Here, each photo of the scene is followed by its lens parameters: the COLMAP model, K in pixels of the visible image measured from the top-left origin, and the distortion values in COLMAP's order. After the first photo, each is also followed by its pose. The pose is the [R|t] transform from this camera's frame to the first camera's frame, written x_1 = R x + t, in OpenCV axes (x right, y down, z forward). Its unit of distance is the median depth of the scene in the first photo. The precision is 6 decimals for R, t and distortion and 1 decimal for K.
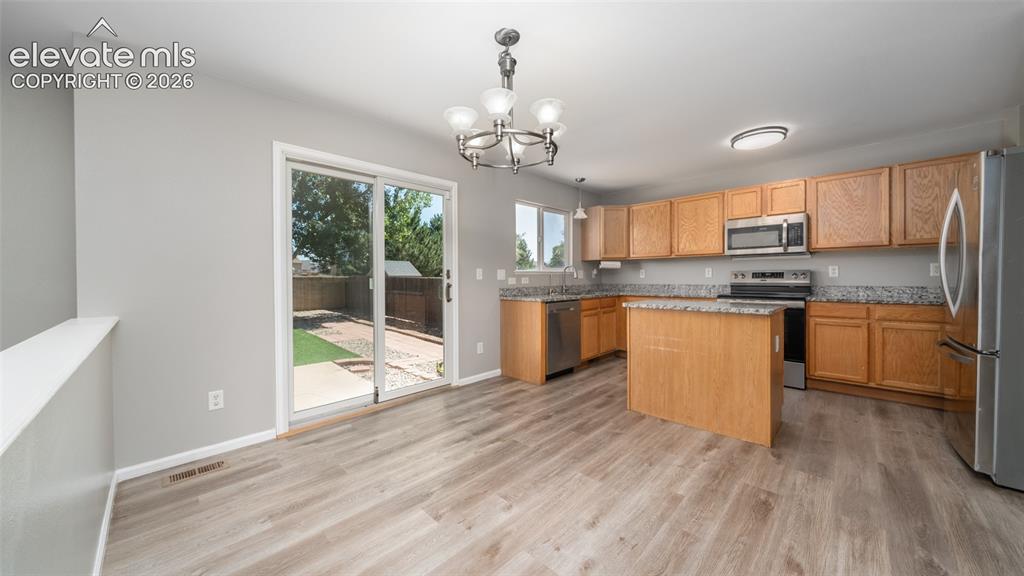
lens RADIAL K [[356.3, 0, 512.3], [0, 356.3, 279.4], [0, 0, 1]] dist [0.001319, -0.000627]
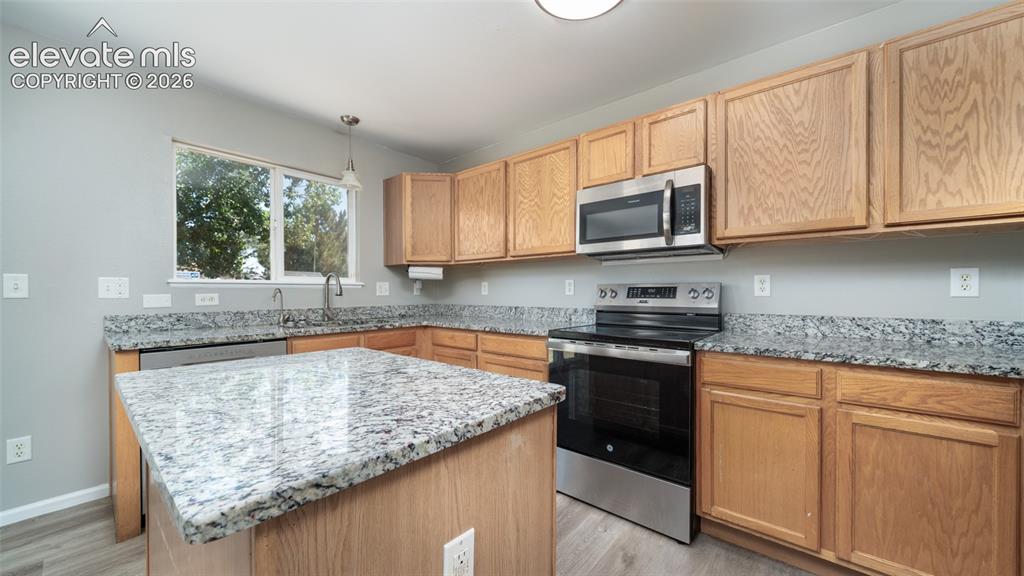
lens RADIAL K [[370.0, 0, 508.8], [0, 370.0, 292.5], [0, 0, 1]] dist [-0.006635, 0.000478]
pose [[0.998241, 0.007743, 0.058784, 0.522076], [-0.007491, 0.999962, -0.004507, -0.007829], [-0.058816, 0.004059, 0.998261, 0.507538]]
